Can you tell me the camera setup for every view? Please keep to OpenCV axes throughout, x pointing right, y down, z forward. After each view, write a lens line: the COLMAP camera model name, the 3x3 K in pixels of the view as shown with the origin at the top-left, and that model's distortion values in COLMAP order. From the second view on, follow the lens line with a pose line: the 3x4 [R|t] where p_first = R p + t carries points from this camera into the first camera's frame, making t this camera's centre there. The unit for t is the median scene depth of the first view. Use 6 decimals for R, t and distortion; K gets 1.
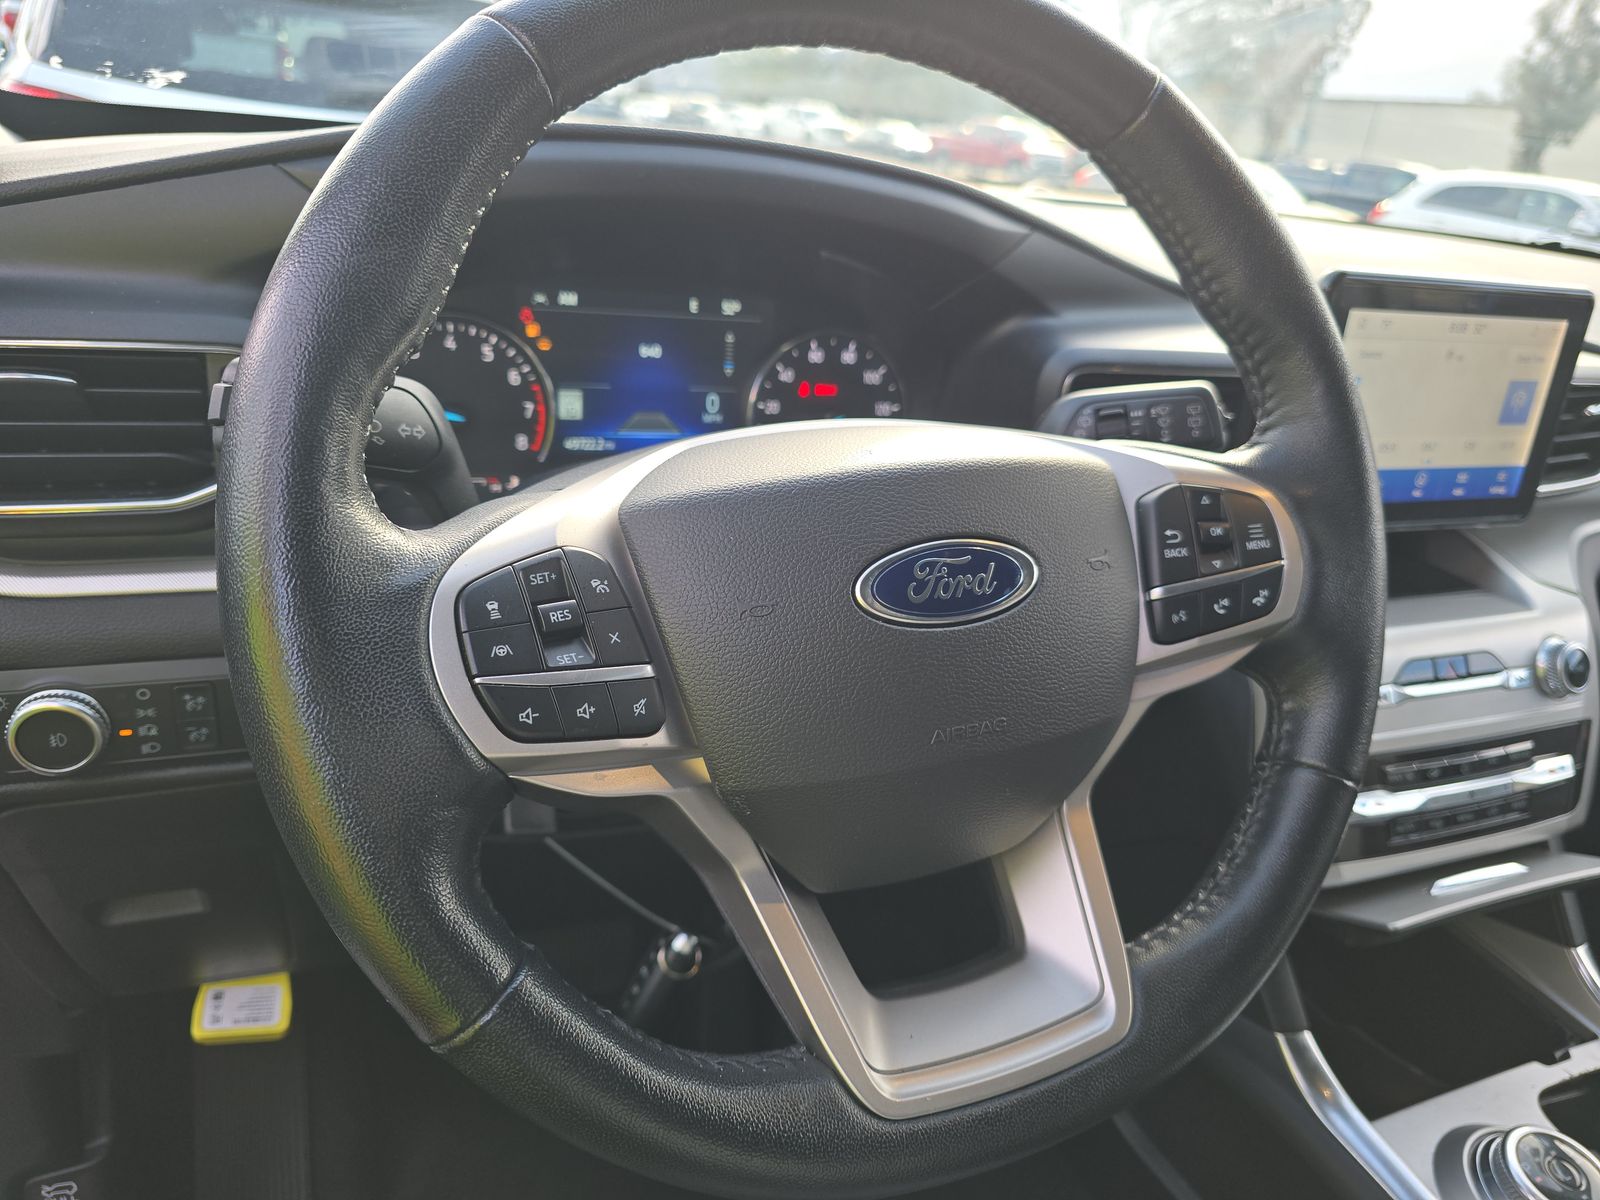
lens RADIAL K [[1071.3, 0, 778.8], [0, 1071.3, 609.7], [0, 0, 1]] dist [0.028896, -0.036910]
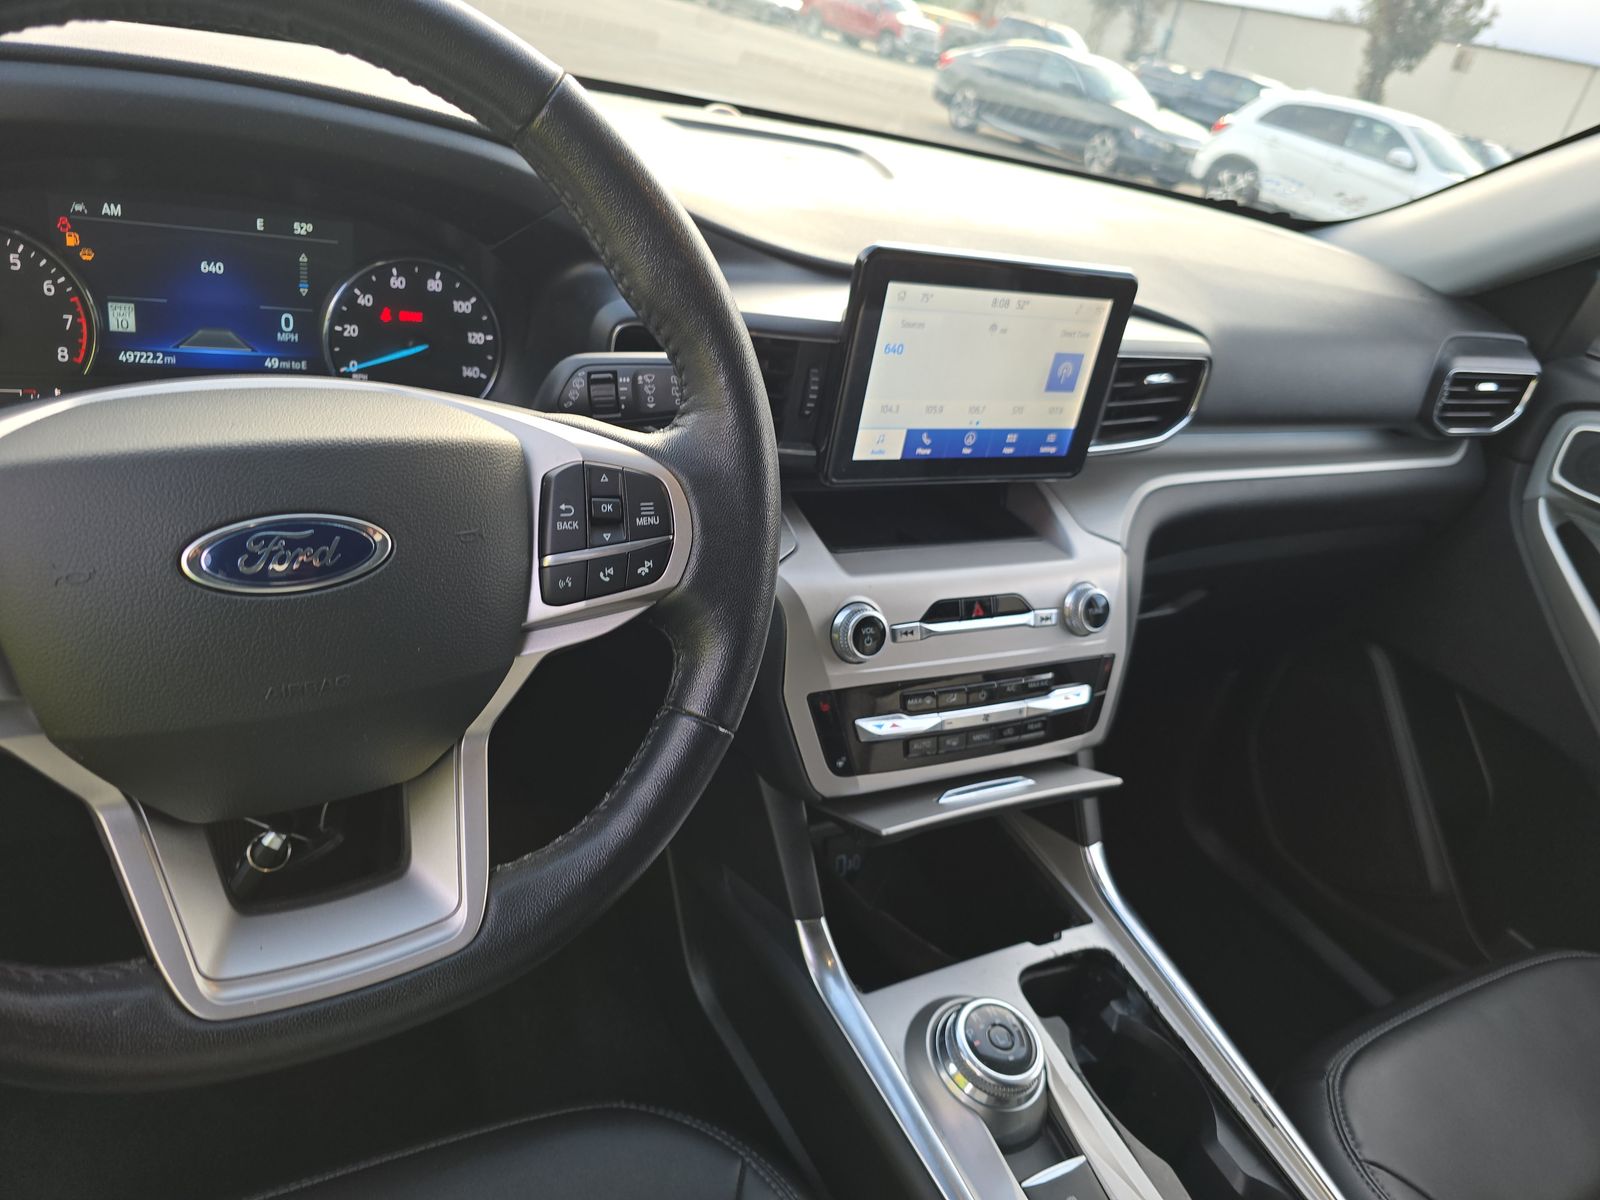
lens RADIAL K [[1071.3, 0, 783.2], [0, 1071.3, 595.7], [0, 0, 1]] dist [0.028896, -0.036910]
pose [[0.989413, 0.037548, 0.140185, 0.277632], [-0.051992, 0.993544, 0.100837, -0.066377], [-0.135494, -0.107058, 0.984977, -0.090758]]
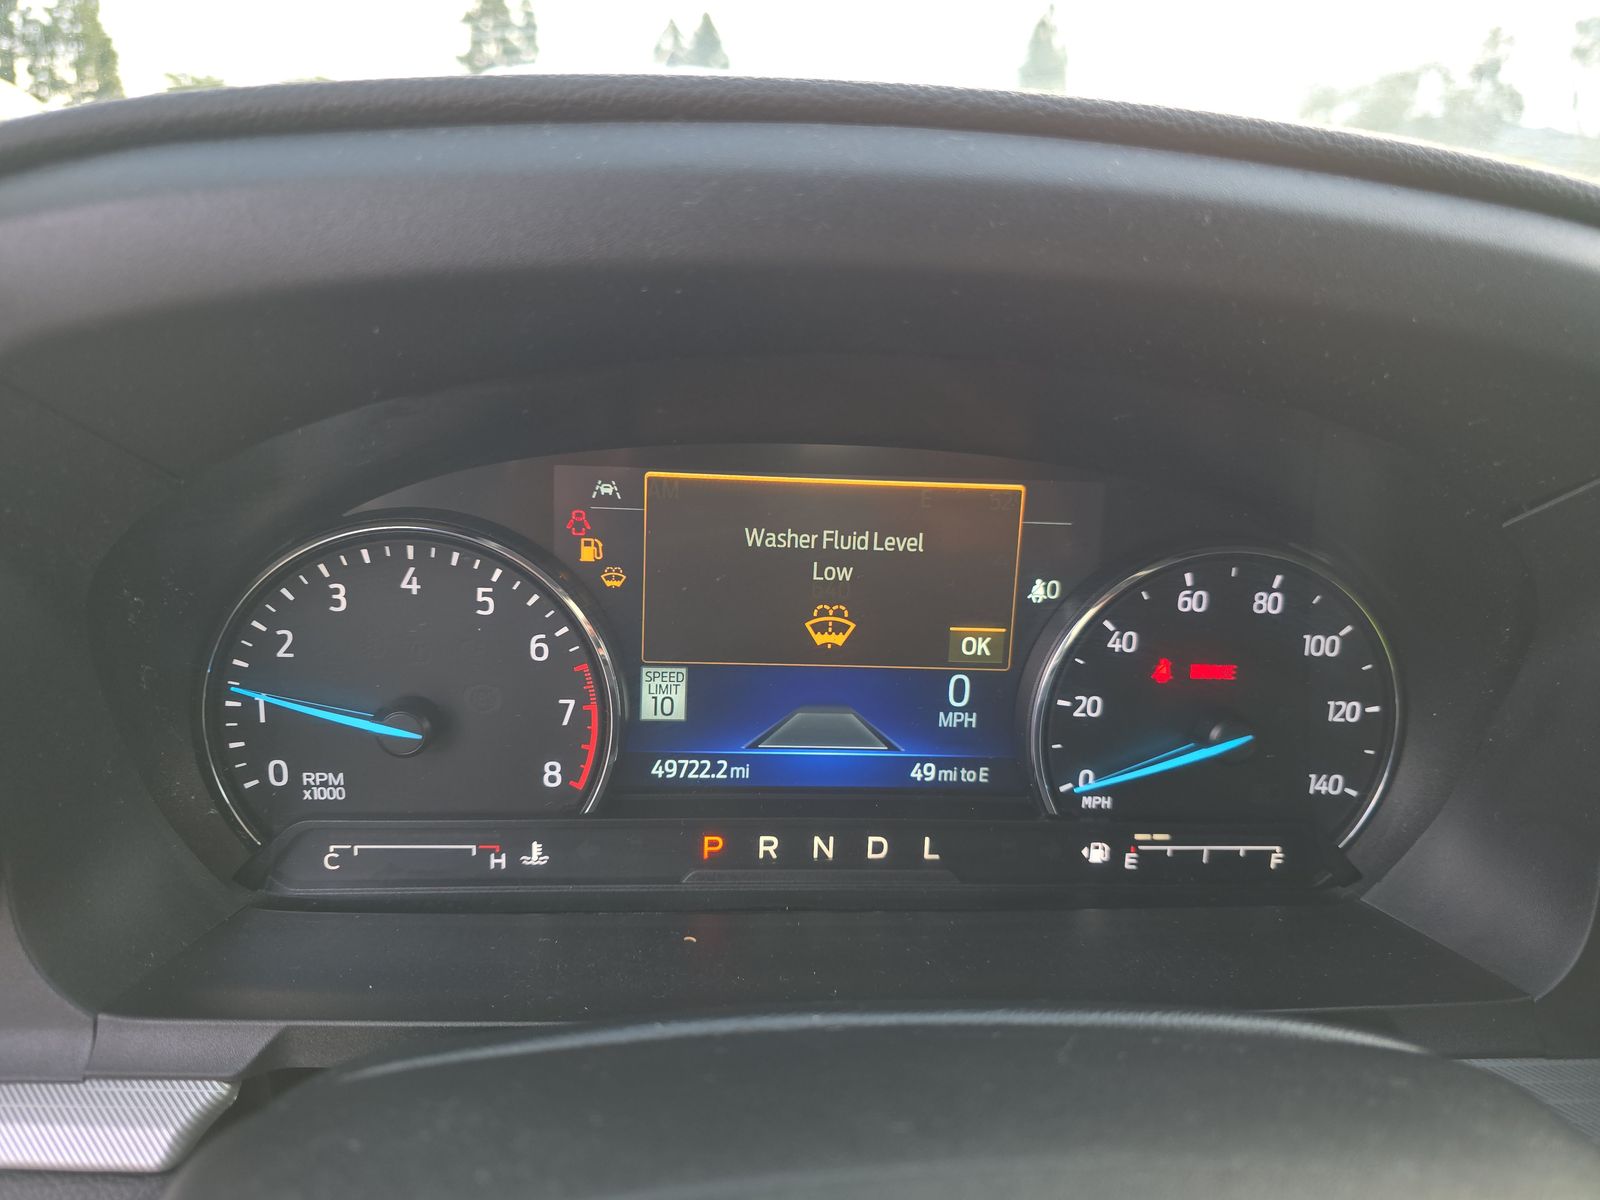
lens RADIAL K [[1071.3, 0, 800.9], [0, 1071.3, 604.3], [0, 0, 1]] dist [0.028896, -0.036910]
pose [[0.952163, 0.048289, -0.301752, 0.014508], [-0.075328, 0.994055, -0.078614, -0.195329], [0.296162, 0.097584, 0.950140, 0.535888]]
